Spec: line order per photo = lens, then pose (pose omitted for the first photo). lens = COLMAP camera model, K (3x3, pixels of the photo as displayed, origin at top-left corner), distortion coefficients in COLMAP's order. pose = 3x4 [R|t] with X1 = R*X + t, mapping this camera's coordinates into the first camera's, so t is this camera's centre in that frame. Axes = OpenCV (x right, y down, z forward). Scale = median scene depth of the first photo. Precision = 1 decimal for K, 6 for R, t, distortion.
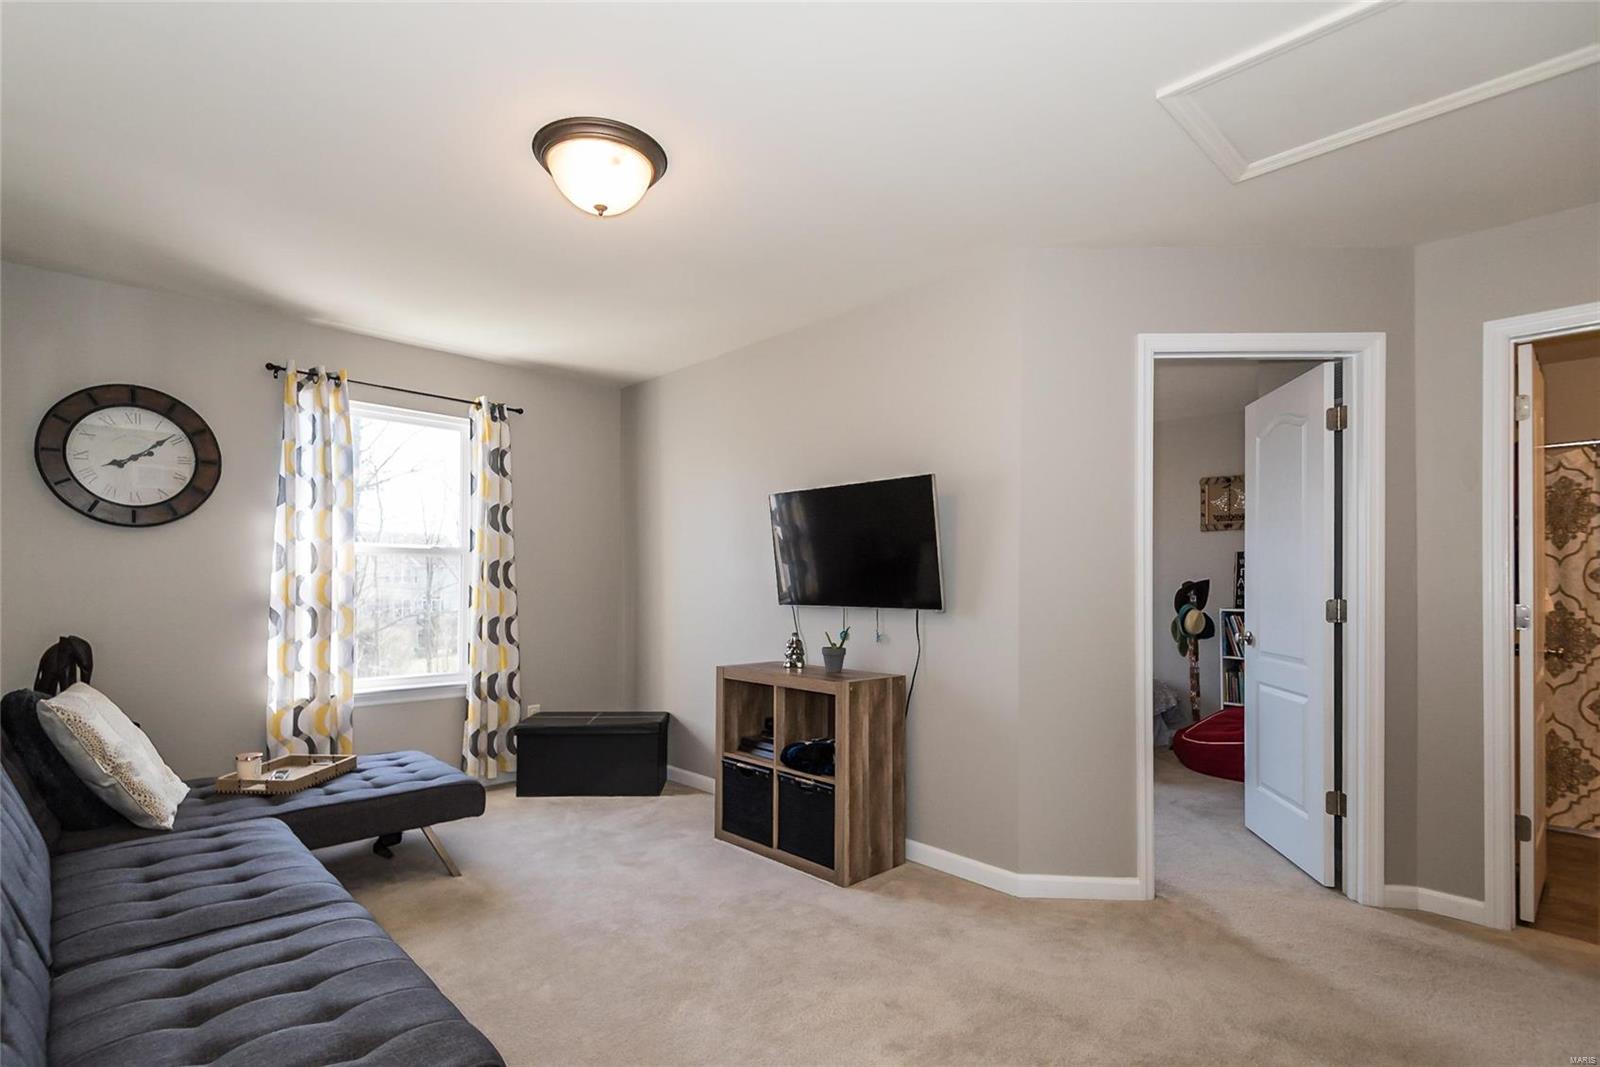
lens RADIAL K [[736.8, 0, 718.2], [0, 736.8, 578.2], [0, 0, 1]] dist [0.022374, -0.011269]
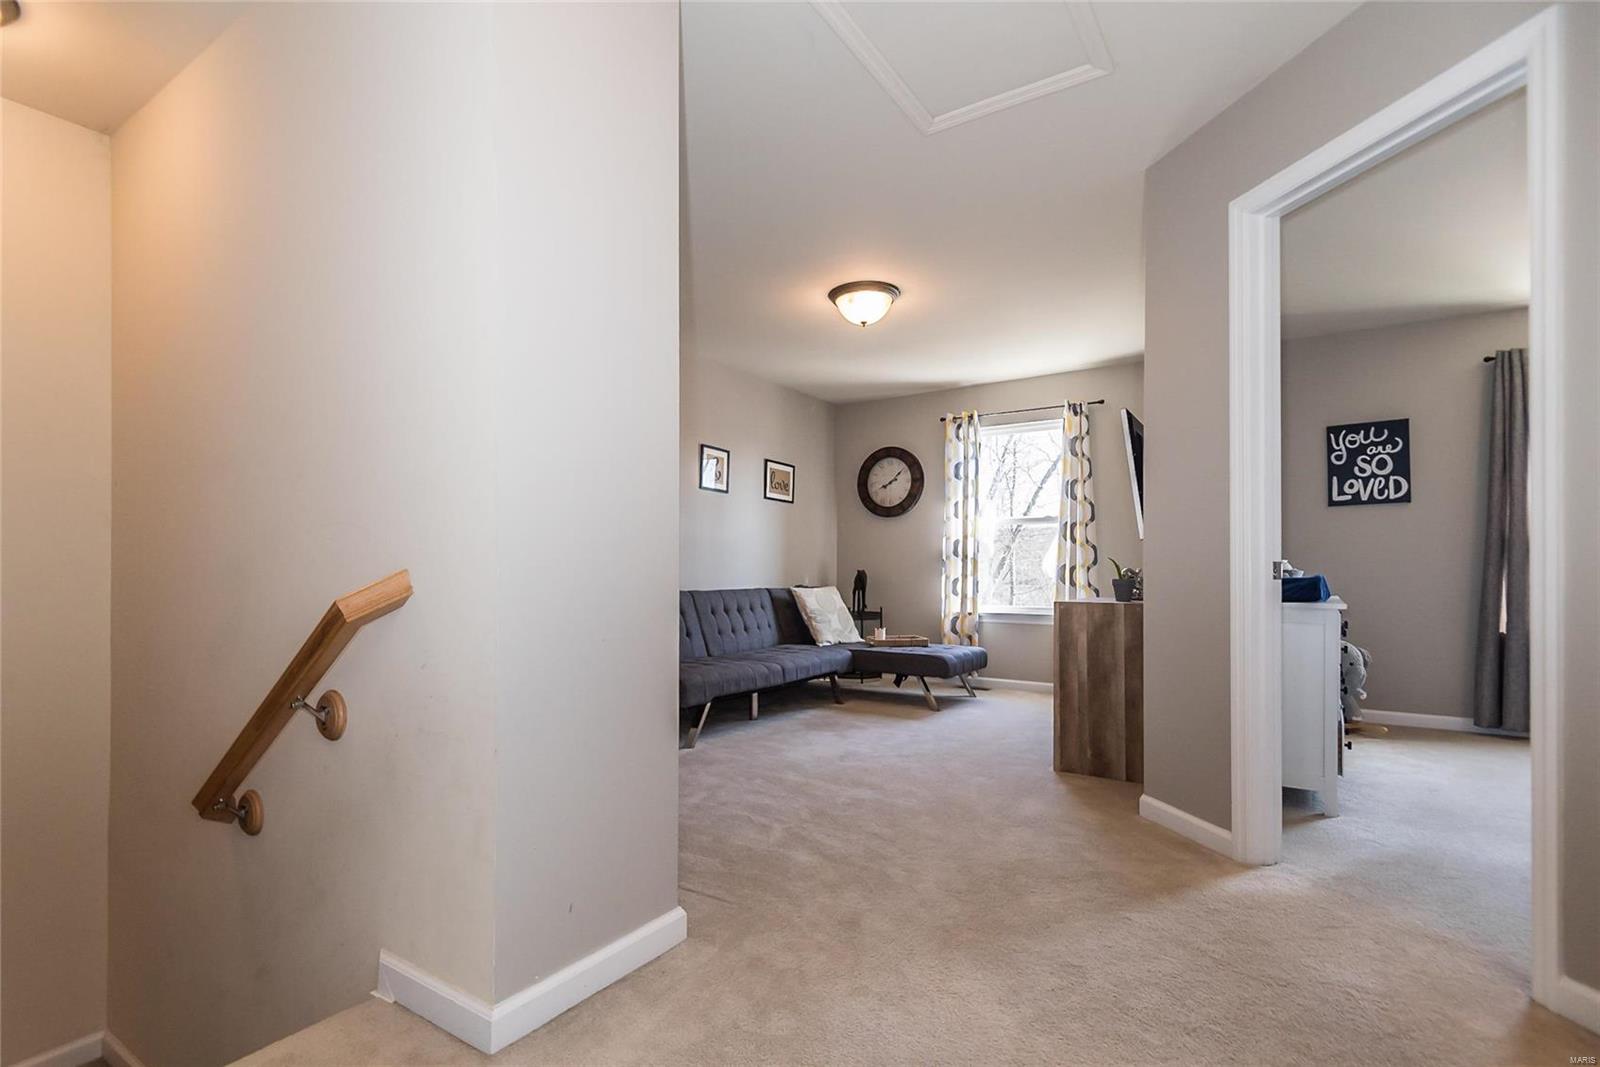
lens RADIAL K [[736.8, 0, 795.0], [0, 736.8, 575.4], [0, 0, 1]] dist [0.022374, -0.011269]
pose [[0.272388, 0.001648, -0.962186, 1.023351], [0.001017, 0.999997, 0.002000, 0.080525], [0.962187, -0.001523, 0.272385, 0.217727]]
